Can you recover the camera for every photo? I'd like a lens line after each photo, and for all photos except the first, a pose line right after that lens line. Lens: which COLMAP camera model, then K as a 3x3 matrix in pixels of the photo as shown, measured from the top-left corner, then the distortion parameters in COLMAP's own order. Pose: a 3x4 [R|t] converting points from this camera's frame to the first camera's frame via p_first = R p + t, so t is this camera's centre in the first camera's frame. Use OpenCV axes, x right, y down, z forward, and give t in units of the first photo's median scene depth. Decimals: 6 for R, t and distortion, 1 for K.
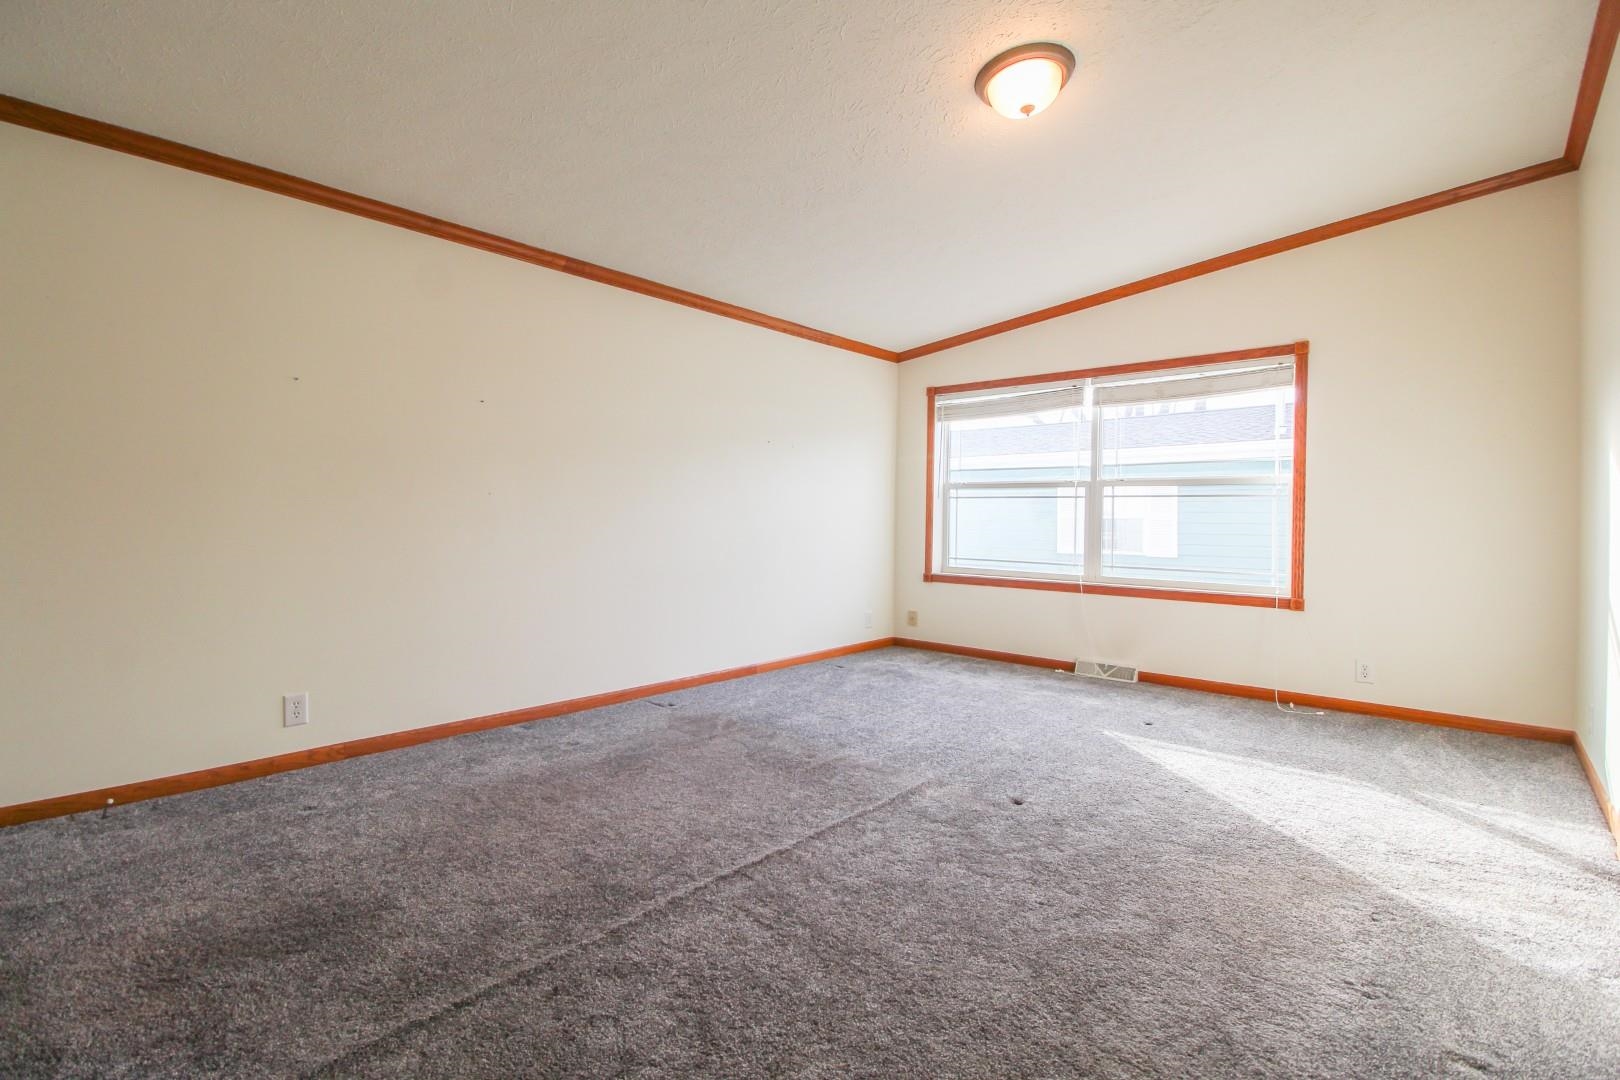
lens RADIAL K [[755.1, 0, 808.3], [0, 755.1, 520.7], [0, 0, 1]] dist [0.002015, -0.014223]
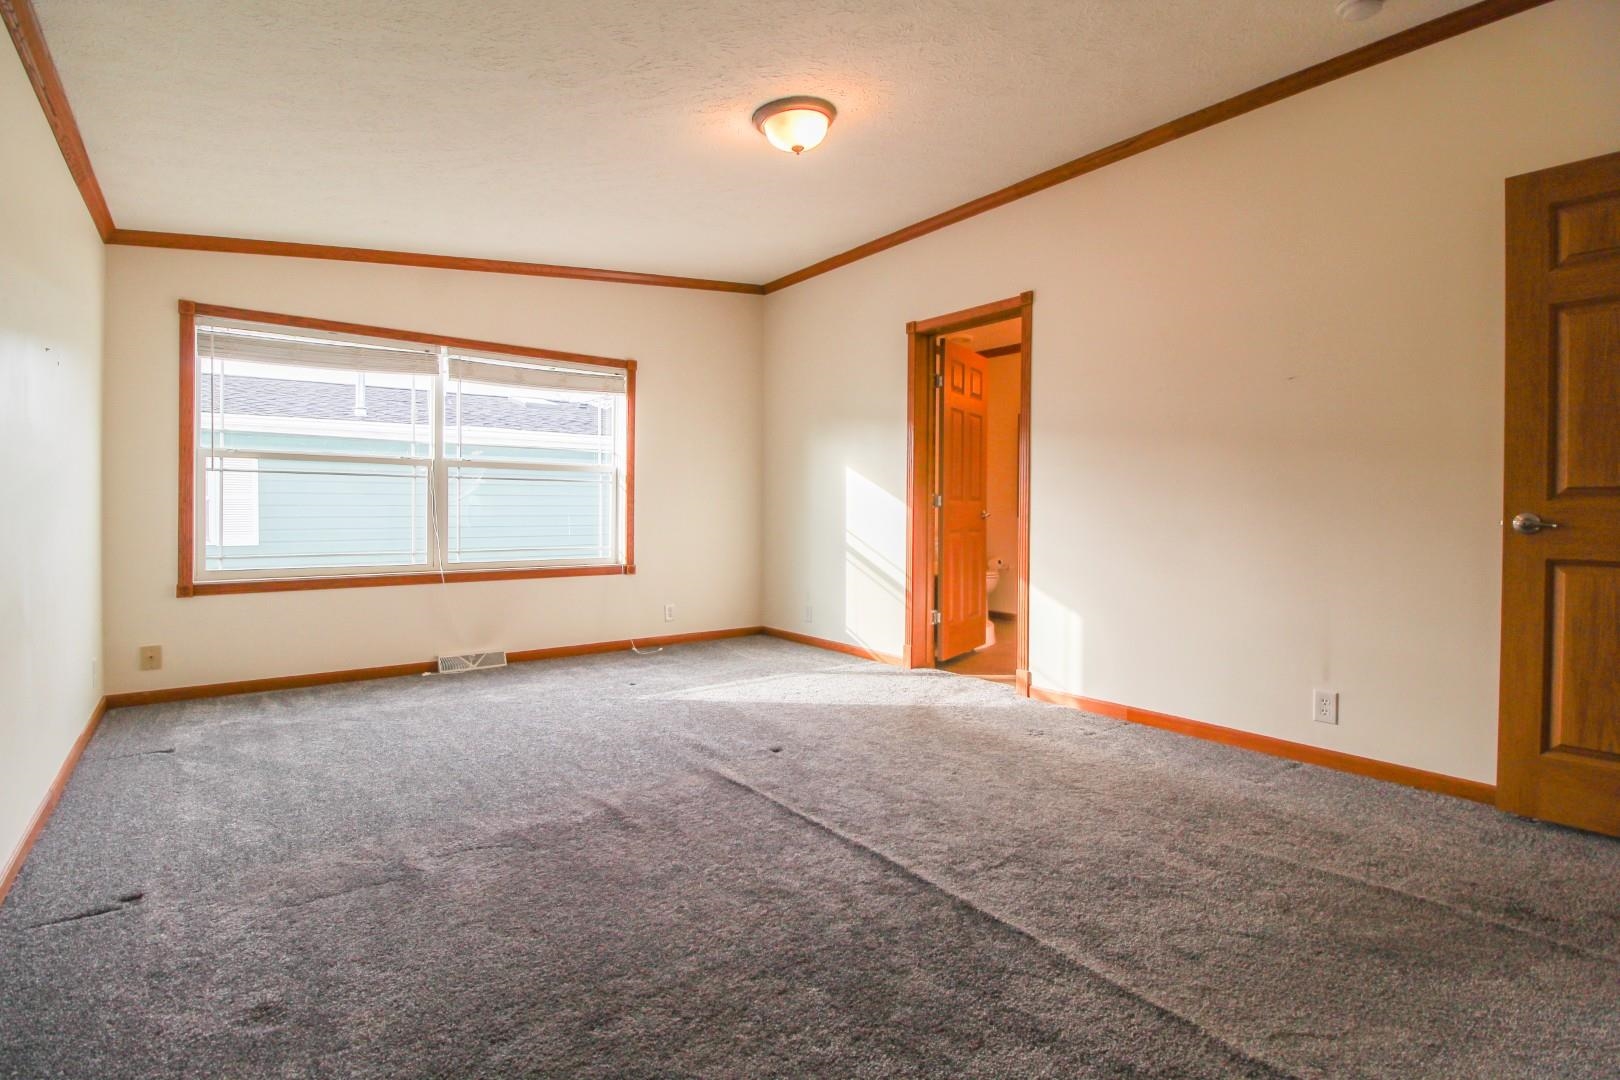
lens RADIAL K [[755.1, 0, 808.3], [0, 755.1, 520.7], [0, 0, 1]] dist [0.002015, -0.014223]
pose [[0.180567, -0.026148, 0.983215, -0.444773], [-0.000001, 0.999647, 0.026585, -0.003177], [-0.983563, -0.004801, 0.180503, 0.400249]]
